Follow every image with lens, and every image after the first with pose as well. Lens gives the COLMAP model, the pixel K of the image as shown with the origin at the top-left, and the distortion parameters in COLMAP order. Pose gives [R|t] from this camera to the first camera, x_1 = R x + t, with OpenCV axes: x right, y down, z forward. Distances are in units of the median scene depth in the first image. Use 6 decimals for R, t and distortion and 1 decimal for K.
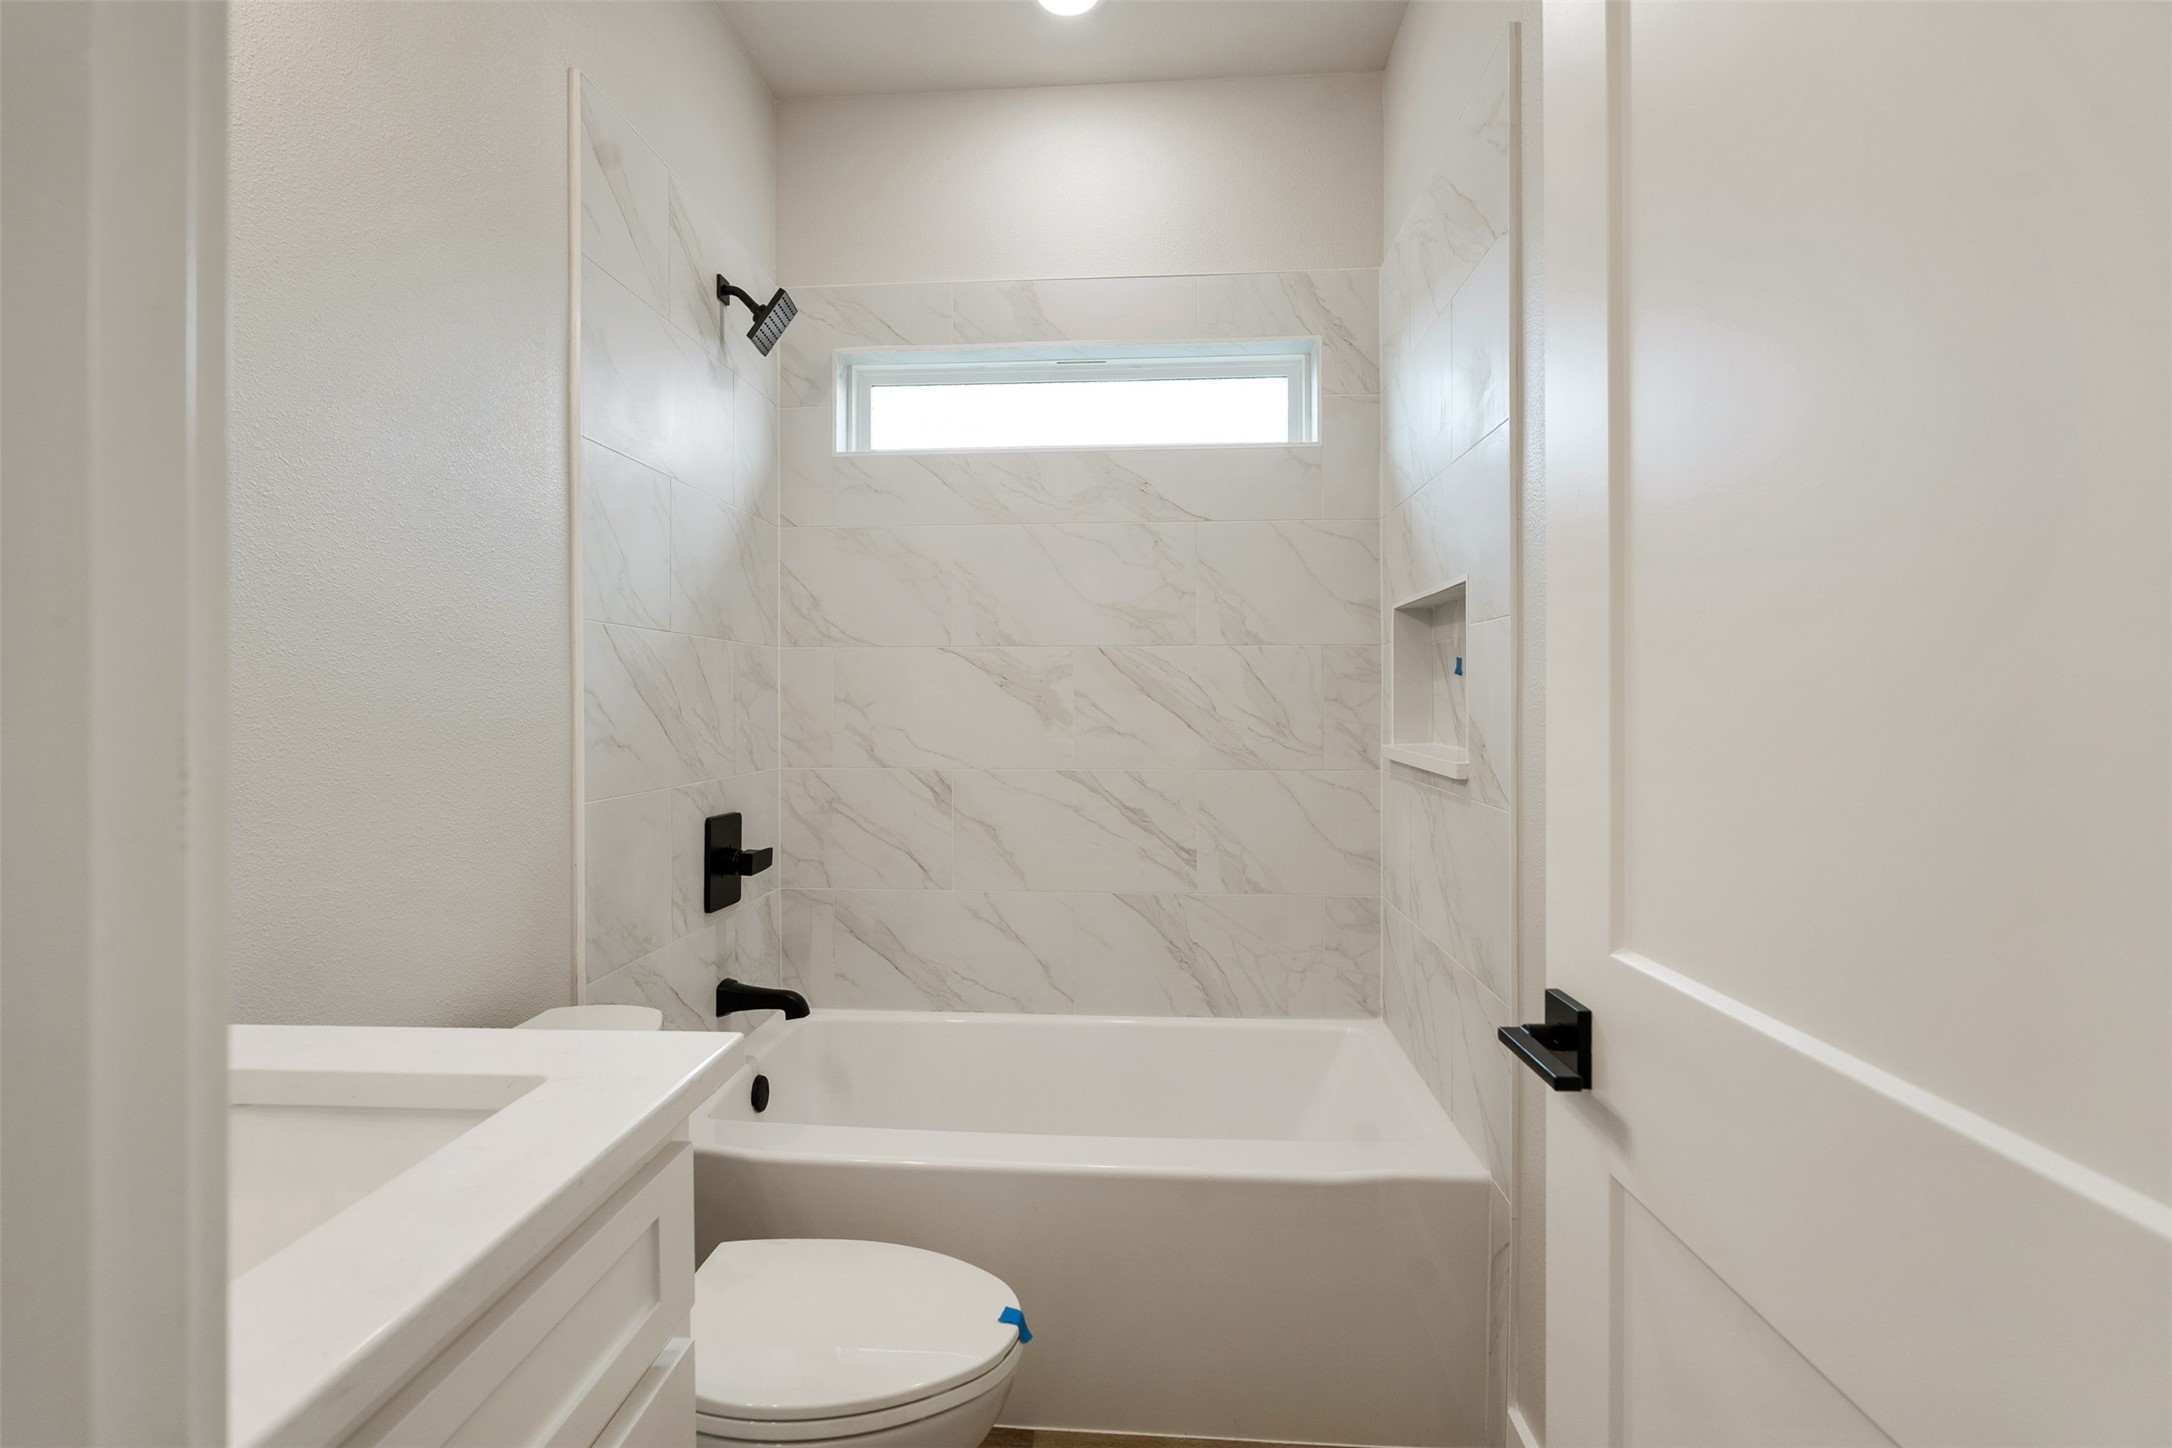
lens RADIAL K [[971.3, 0, 1088.9], [0, 971.3, 659.8], [0, 0, 1]] dist [-0.004081, -0.000654]
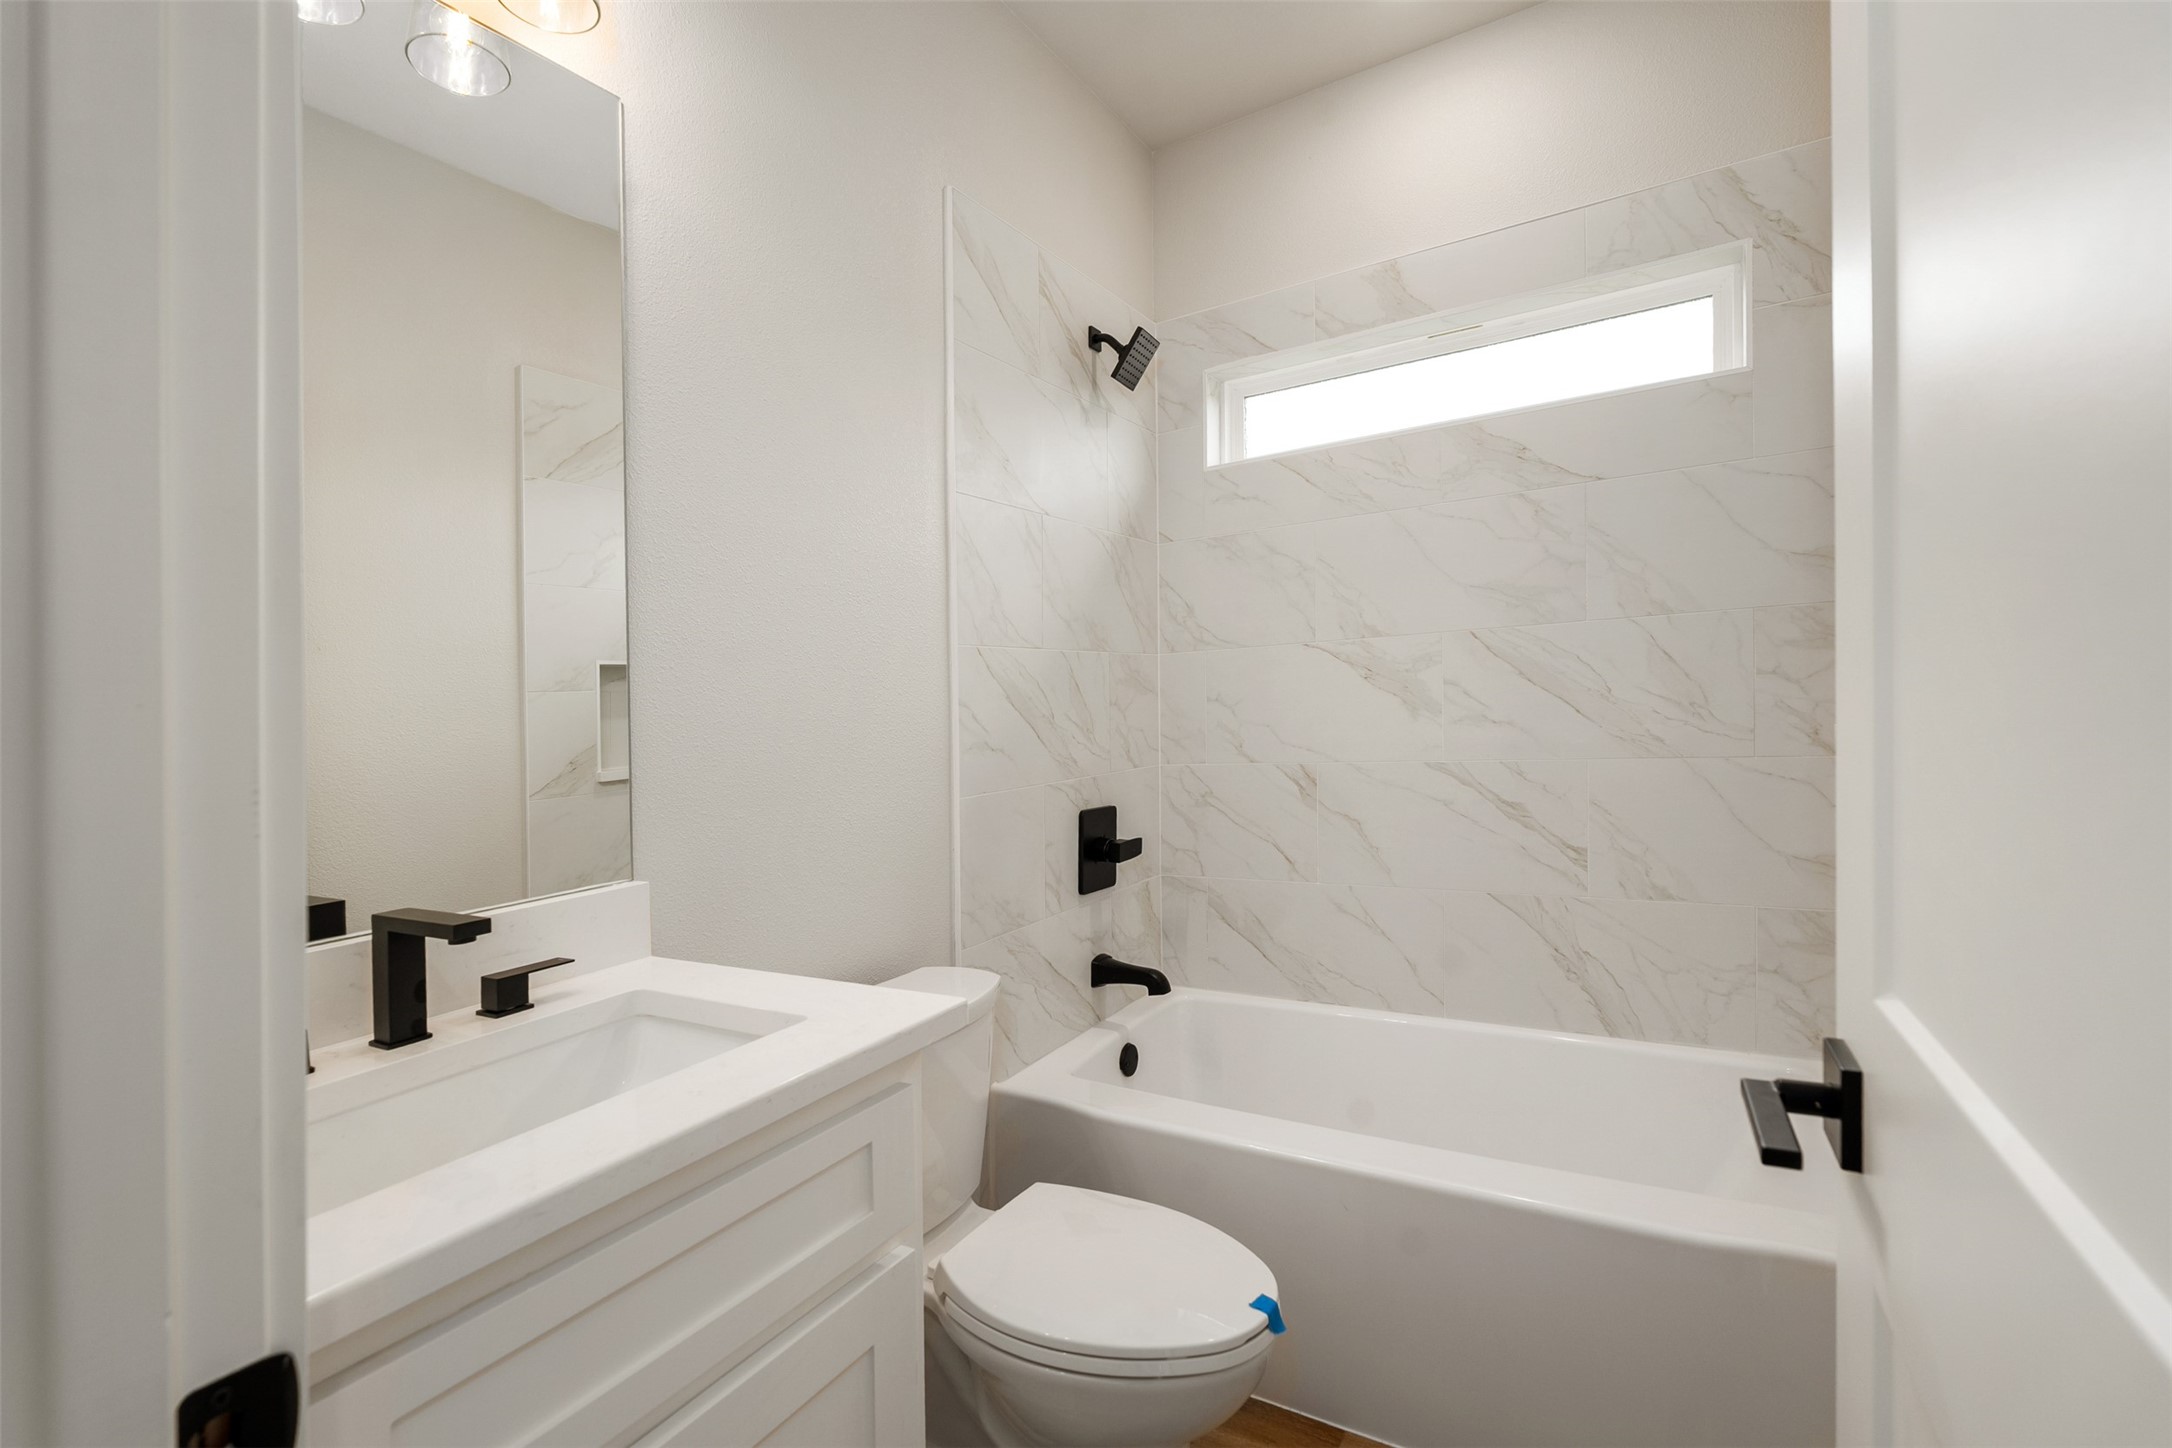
lens RADIAL K [[967.0, 0, 1180.9], [0, 967.0, 654.0], [0, 0, 1]] dist [-0.001625, 0.000094]
pose [[0.894863, -0.065570, -0.441498, 0.185738], [0.067178, 0.997669, -0.012009, 0.001691], [0.441256, -0.018912, 0.897182, 0.035833]]
